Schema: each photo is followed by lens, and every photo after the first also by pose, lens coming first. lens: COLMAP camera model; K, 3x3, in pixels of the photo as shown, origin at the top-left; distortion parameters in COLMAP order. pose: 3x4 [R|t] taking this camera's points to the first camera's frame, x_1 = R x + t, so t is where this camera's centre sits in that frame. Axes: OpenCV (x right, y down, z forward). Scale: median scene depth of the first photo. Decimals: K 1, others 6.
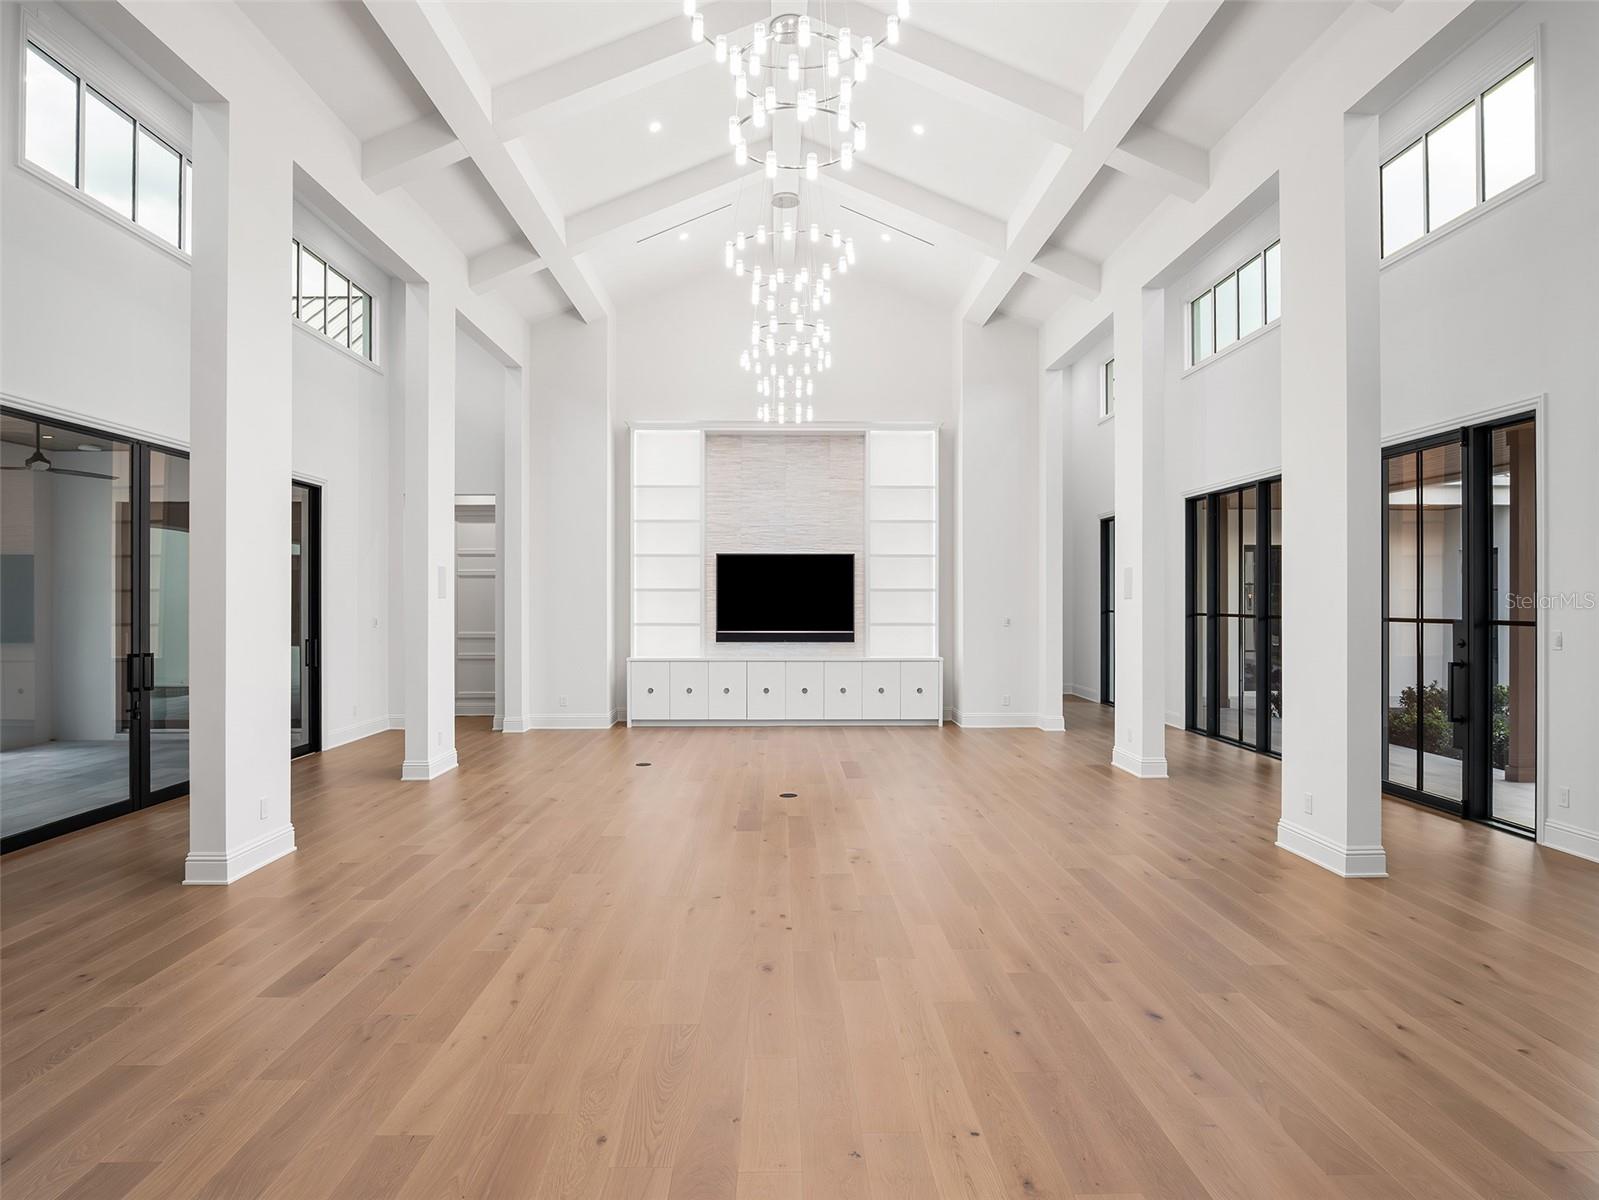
lens RADIAL K [[955.3, 0, 796.9], [0, 955.3, 601.9], [0, 0, 1]] dist [-0.030041, 0.011235]
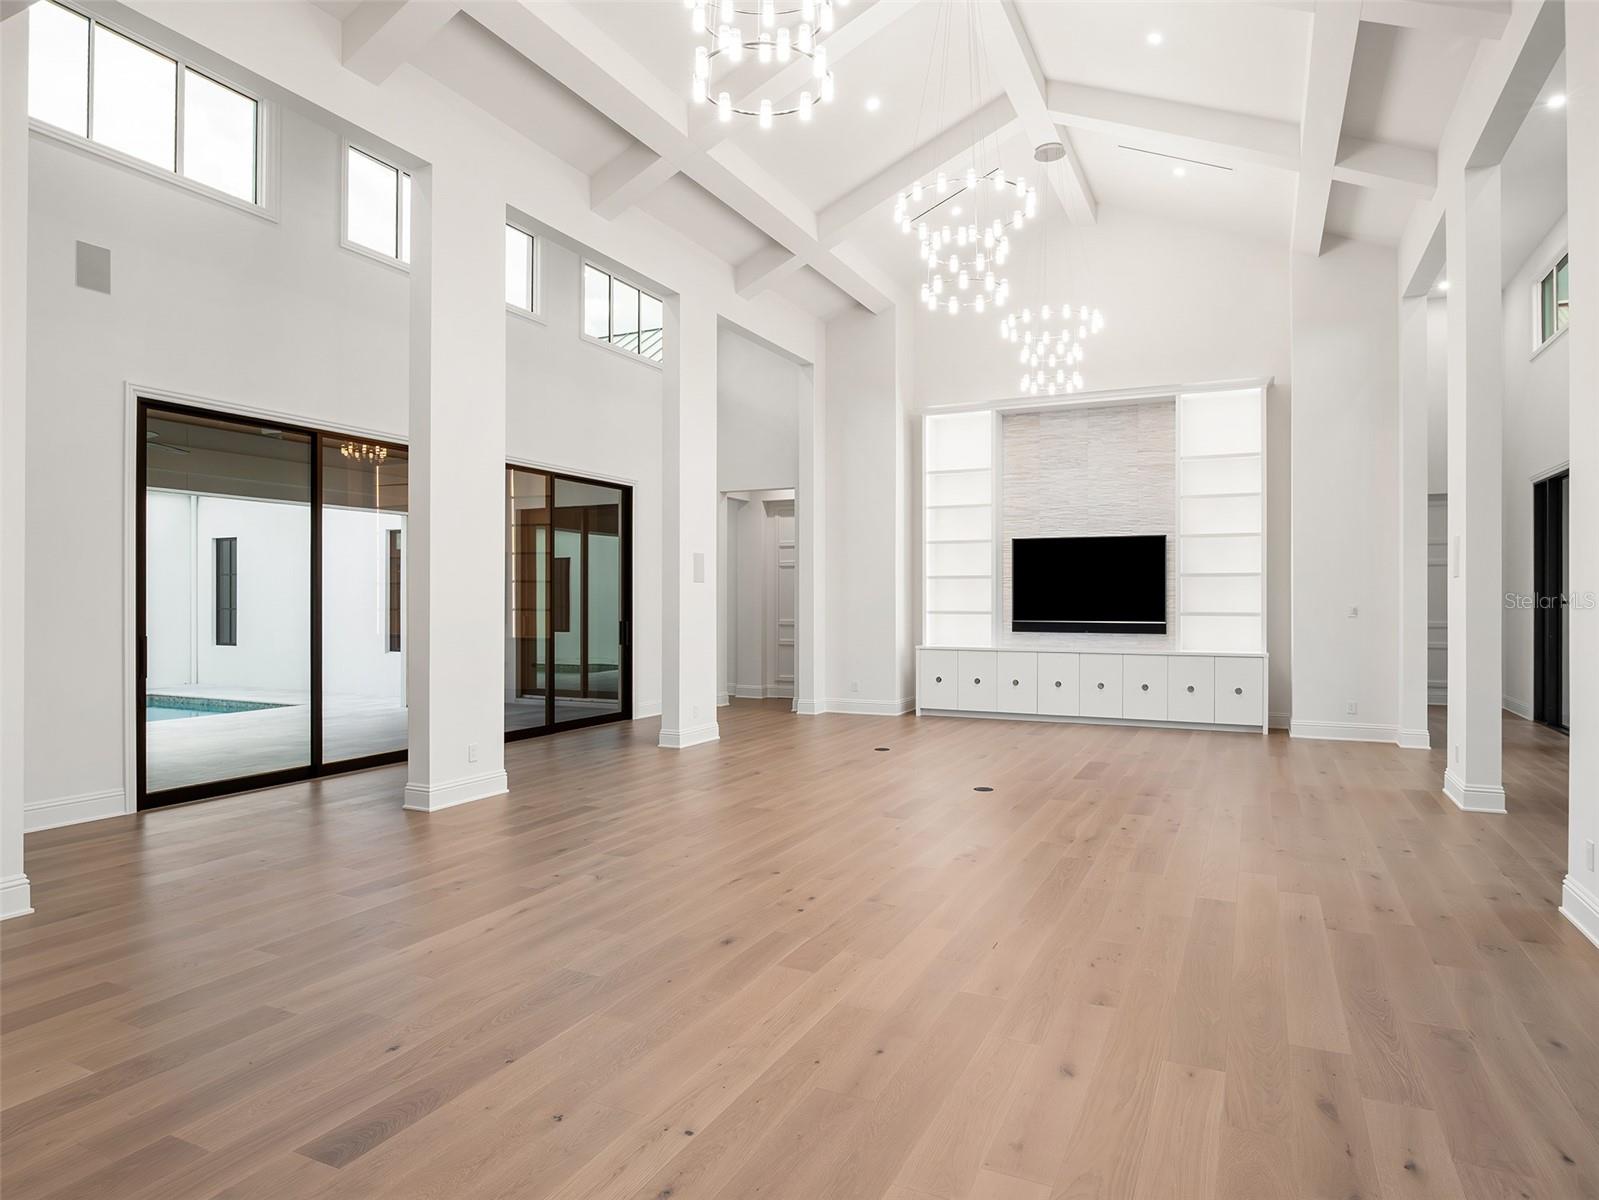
lens RADIAL K [[955.3, 0, 796.9], [0, 955.3, 601.9], [0, 0, 1]] dist [-0.030041, 0.011235]
pose [[0.891479, 0.001409, -0.453059, 0.160506], [-0.001537, 0.999999, 0.000086, 0.012986], [0.453059, 0.000620, 0.891481, 0.056405]]
